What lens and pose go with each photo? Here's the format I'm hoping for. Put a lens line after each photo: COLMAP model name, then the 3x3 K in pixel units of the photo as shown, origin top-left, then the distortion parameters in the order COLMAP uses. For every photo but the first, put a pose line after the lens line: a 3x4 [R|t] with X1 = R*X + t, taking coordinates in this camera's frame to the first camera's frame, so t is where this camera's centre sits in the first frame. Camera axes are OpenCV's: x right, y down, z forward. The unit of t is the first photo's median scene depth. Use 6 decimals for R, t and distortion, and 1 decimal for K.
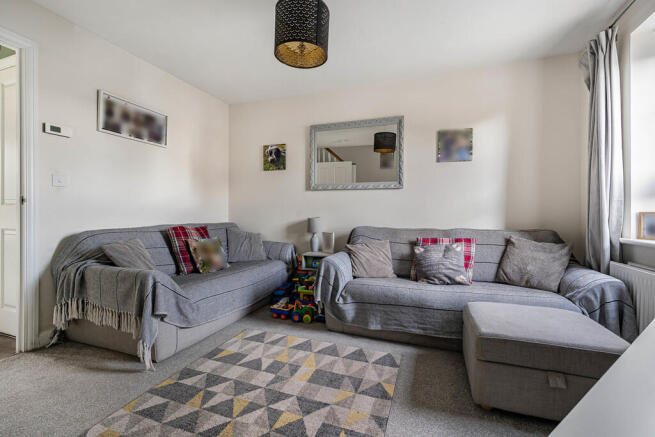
lens RADIAL K [[294.5, 0, 327.6], [0, 294.5, 213.2], [0, 0, 1]] dist [-0.008666, -0.000340]
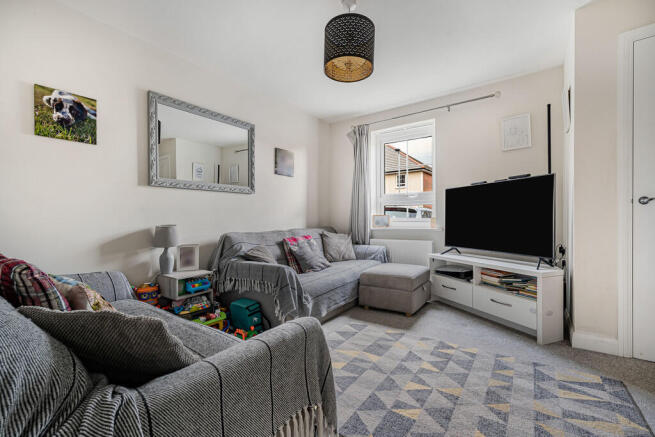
lens RADIAL K [[294.5, 0, 328.9], [0, 294.5, 218.0], [0, 0, 1]] dist [-0.008666, -0.000340]
pose [[0.237278, -0.014434, 0.971335, -0.696217], [0.009553, 0.999876, 0.012524, -0.008415], [-0.971395, 0.006307, 0.237387, 0.493990]]
